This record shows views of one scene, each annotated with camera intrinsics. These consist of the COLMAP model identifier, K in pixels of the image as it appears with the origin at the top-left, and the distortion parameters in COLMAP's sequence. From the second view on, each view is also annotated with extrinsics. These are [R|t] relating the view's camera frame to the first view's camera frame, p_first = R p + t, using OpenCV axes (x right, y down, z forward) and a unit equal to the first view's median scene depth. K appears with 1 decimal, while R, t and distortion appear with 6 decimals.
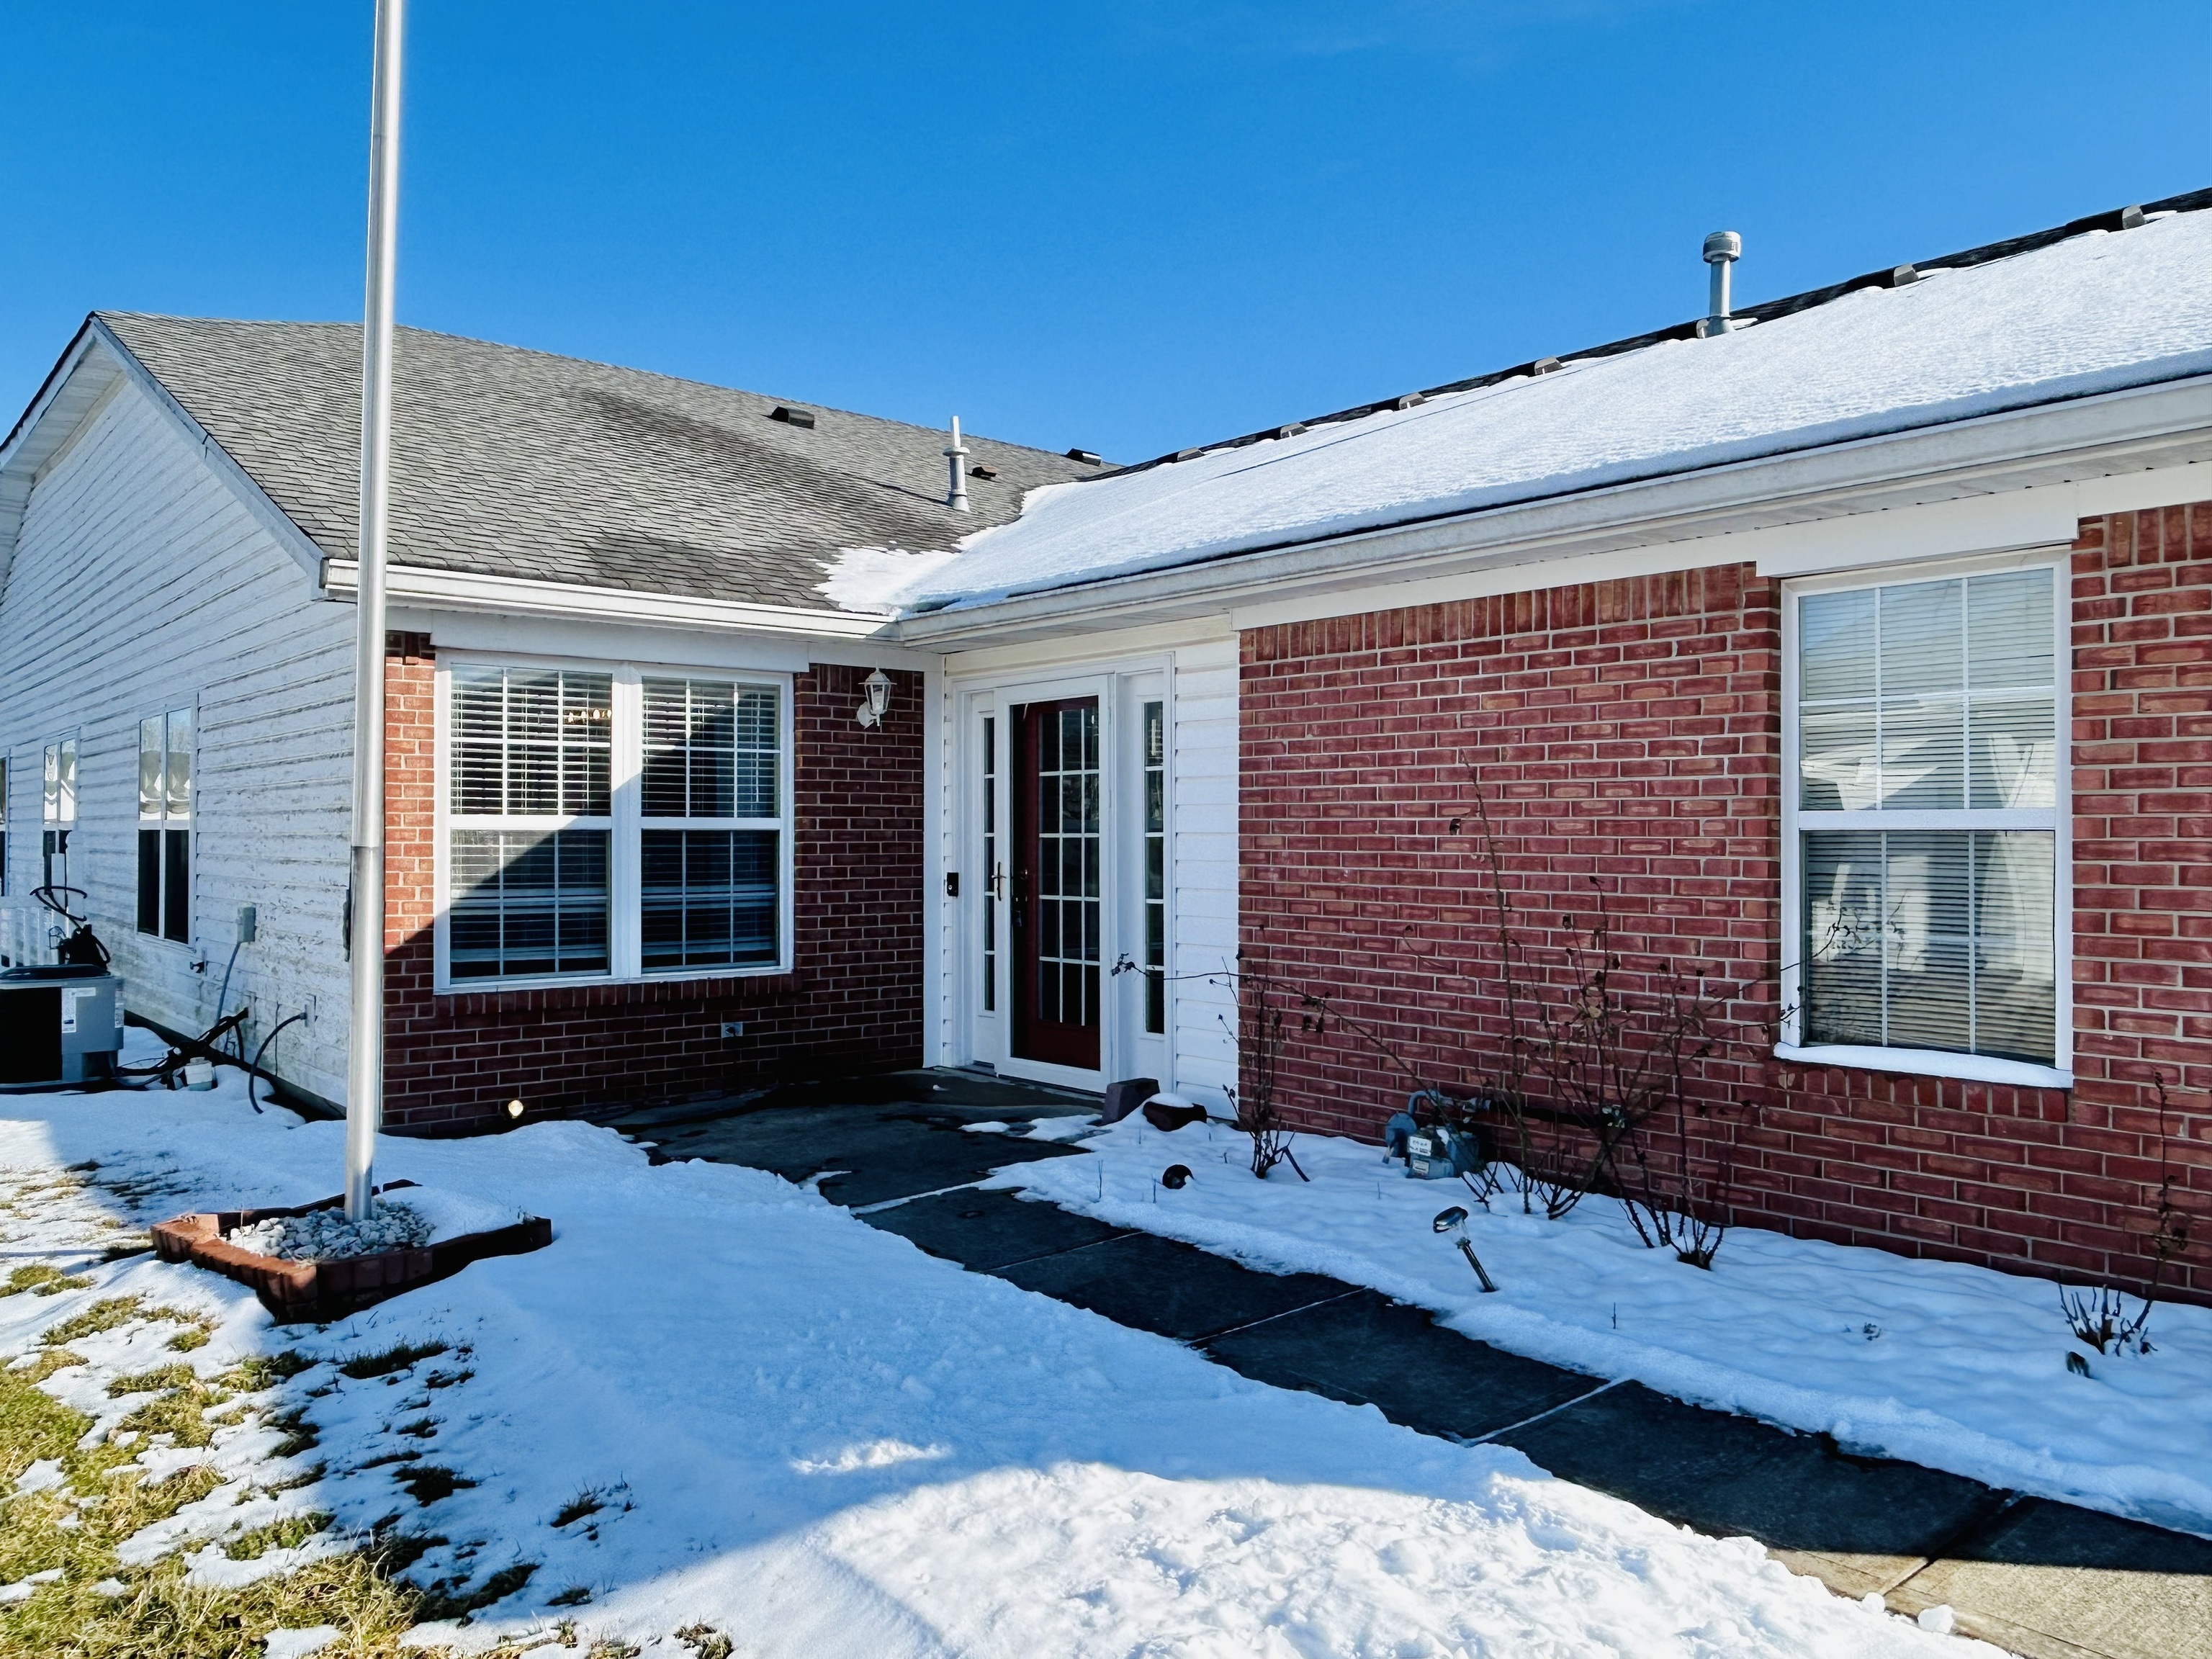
lens RADIAL K [[1626.3, 0, 1100.0], [0, 1626.3, 796.2], [0, 0, 1]] dist [0.008486, -0.006668]
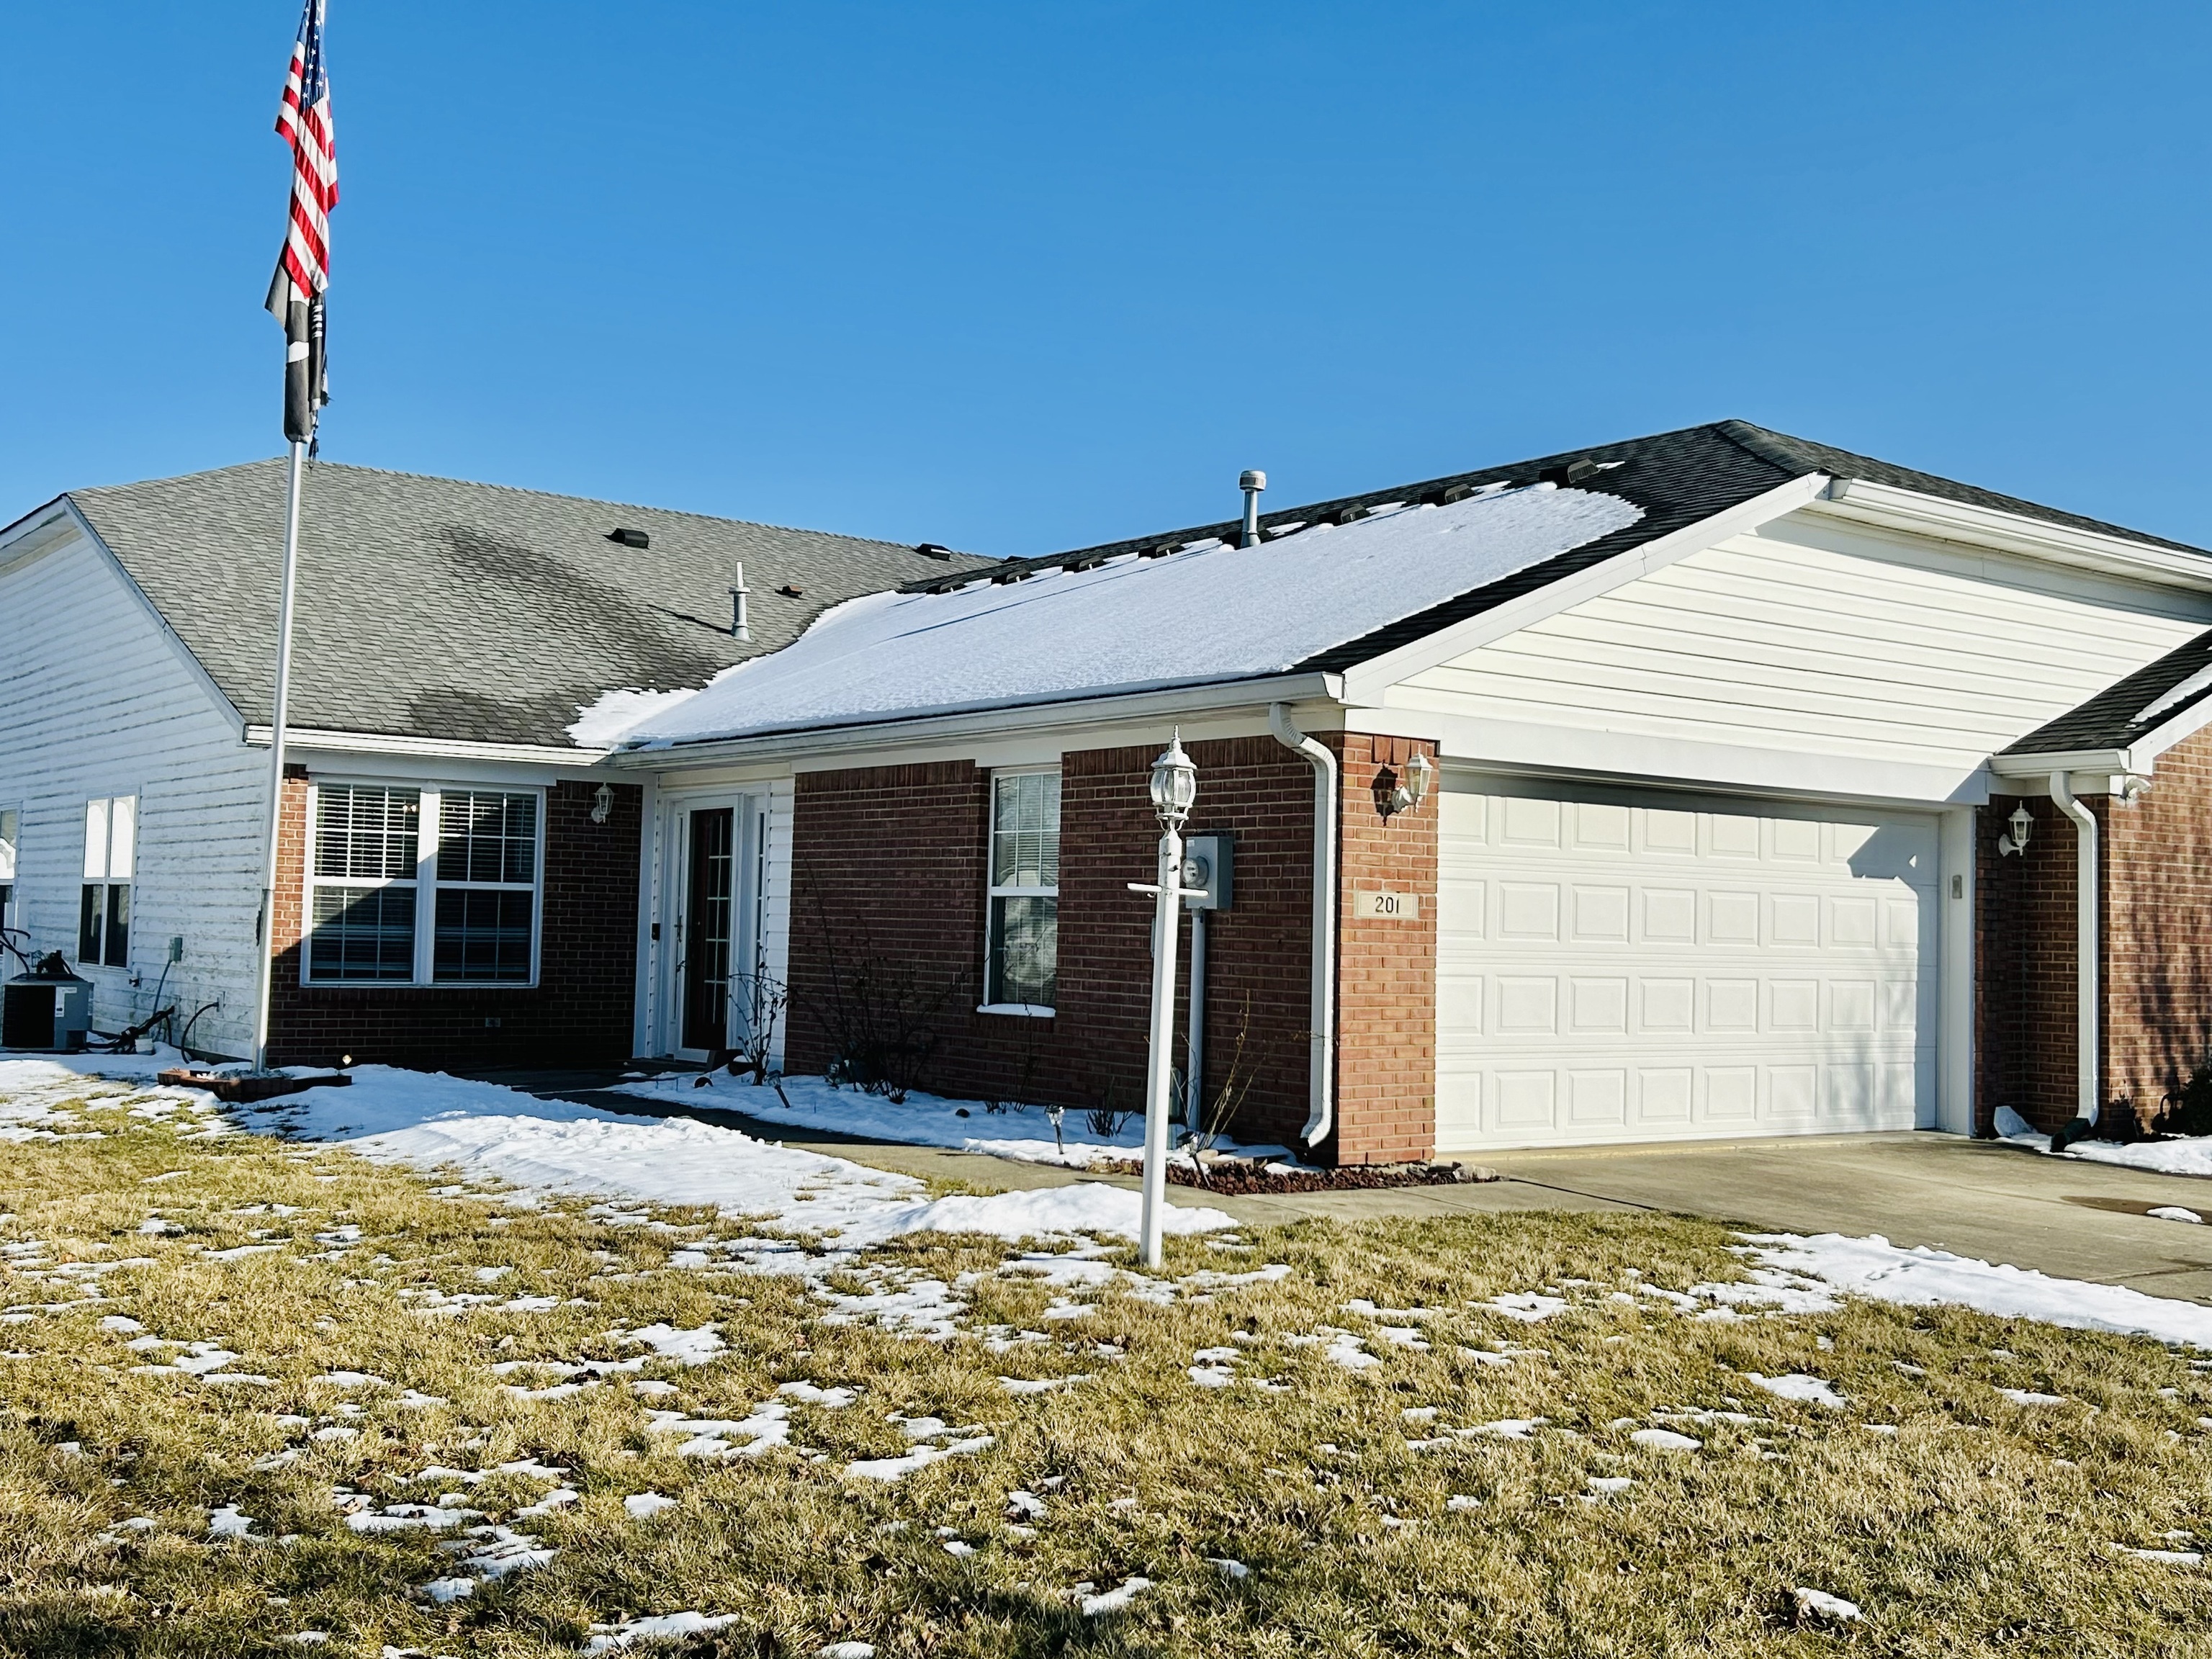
lens RADIAL K [[2373.0, 0, 1133.6], [0, 2373.0, 781.7], [0, 0, 1]] dist [0.058194, 0.000000]
pose [[0.998052, 0.019839, -0.059142, 0.524588], [-0.022284, 0.998911, -0.040983, -0.002761], [0.058265, 0.042221, 0.997408, -1.258079]]
